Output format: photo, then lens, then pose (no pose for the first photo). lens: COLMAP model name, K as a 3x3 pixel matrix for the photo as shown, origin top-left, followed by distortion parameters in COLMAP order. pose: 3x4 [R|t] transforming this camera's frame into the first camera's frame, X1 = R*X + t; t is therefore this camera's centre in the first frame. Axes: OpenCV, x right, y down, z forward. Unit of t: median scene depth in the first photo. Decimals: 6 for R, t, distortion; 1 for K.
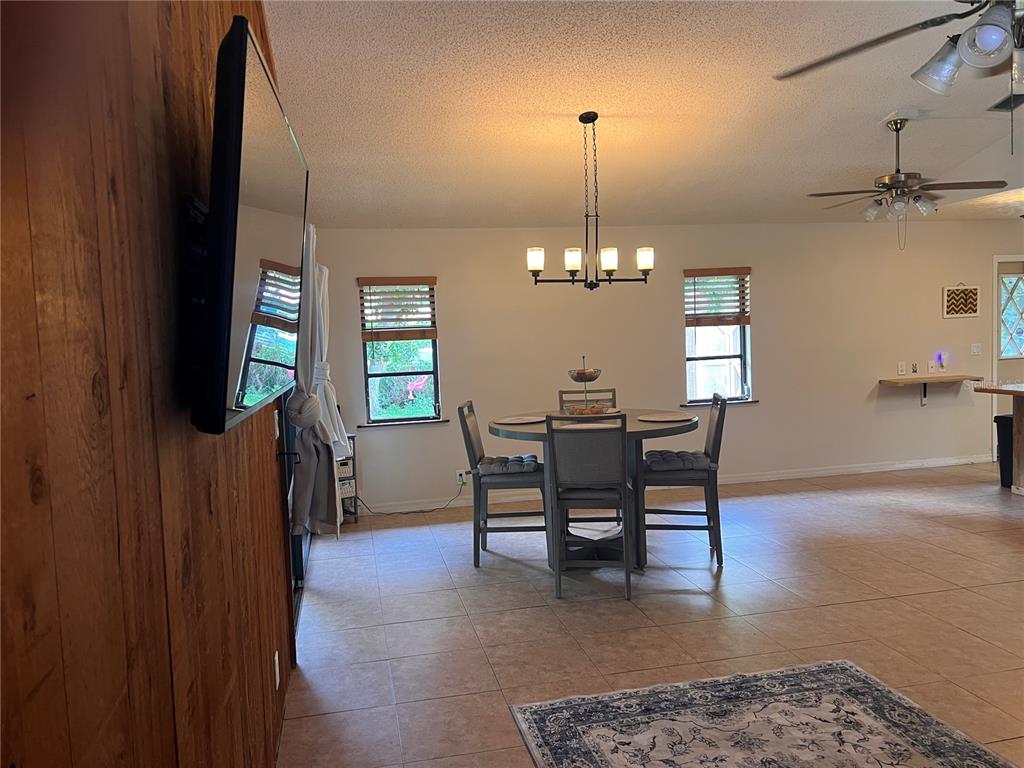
lens RADIAL K [[770.1, 0, 508.8], [0, 770.1, 380.8], [0, 0, 1]] dist [0.022103, -0.003738]
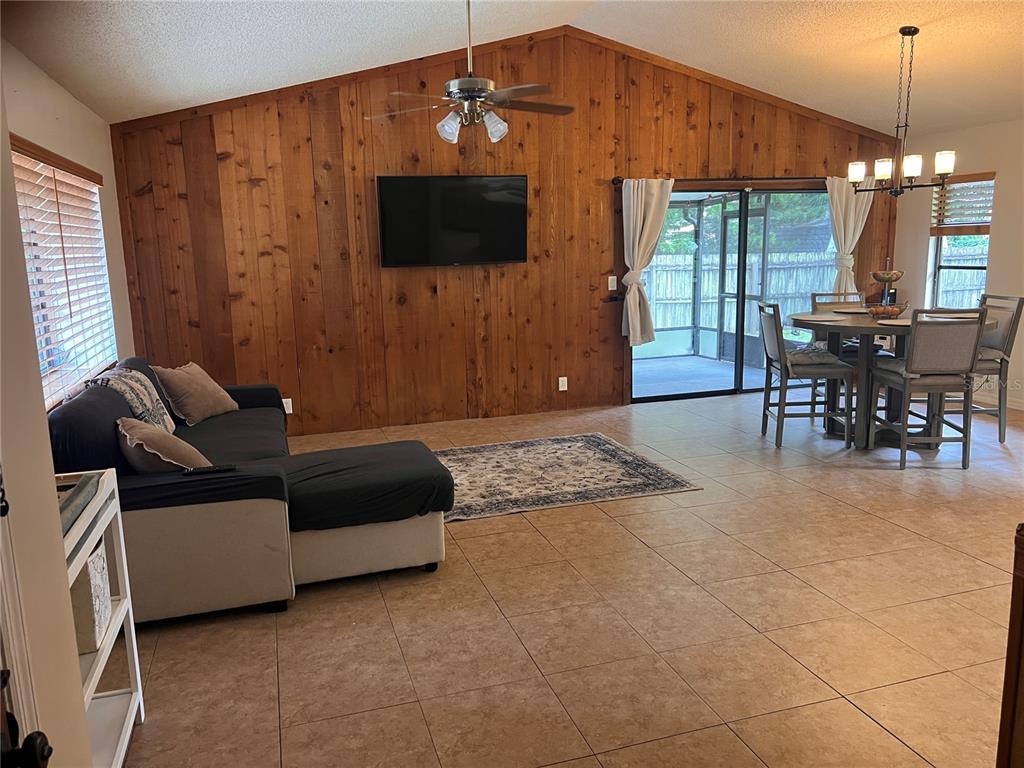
lens RADIAL K [[762.8, 0, 506.0], [0, 762.8, 384.0], [0, 0, 1]] dist [0.072657, -0.091279]
pose [[0.089246, 0.214388, -0.972663, 1.082269], [-0.042046, 0.976500, 0.211375, -0.062435], [0.995122, 0.022032, 0.096163, 0.328081]]
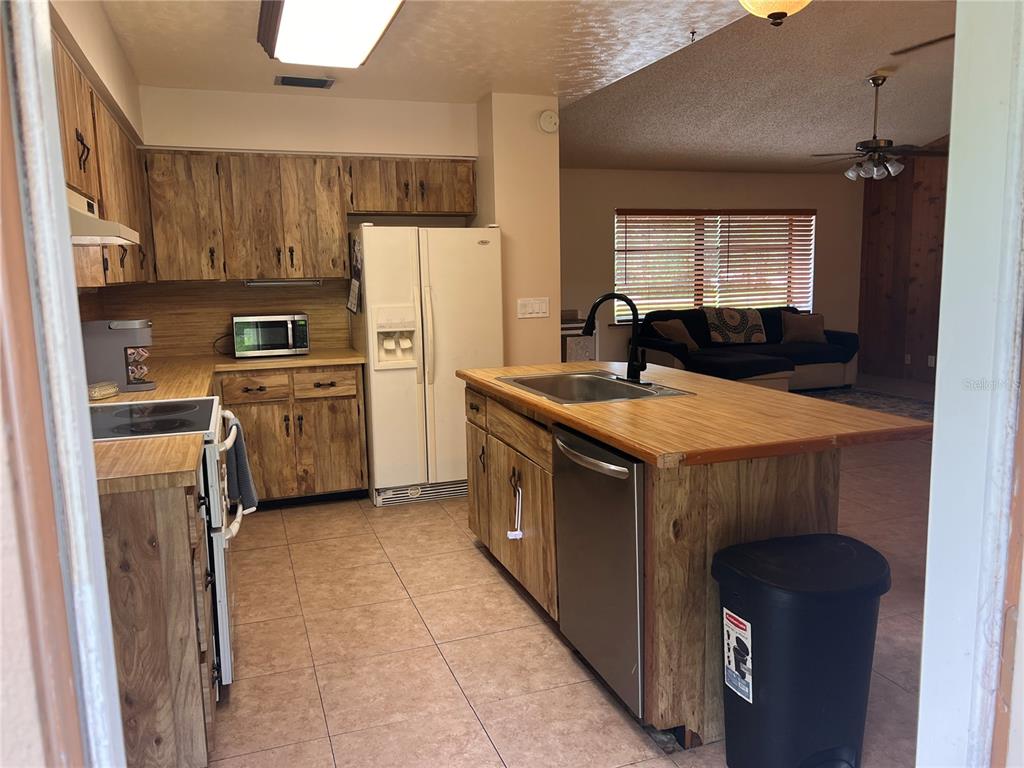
lens RADIAL K [[770.1, 0, 508.8], [0, 770.1, 380.8], [0, 0, 1]] dist [0.022103, -0.003738]
pose [[-0.989348, 0.081505, -0.120615, 0.997762], [0.054790, 0.976123, 0.210193, -0.117110], [0.134867, 0.201346, -0.970191, 1.564865]]
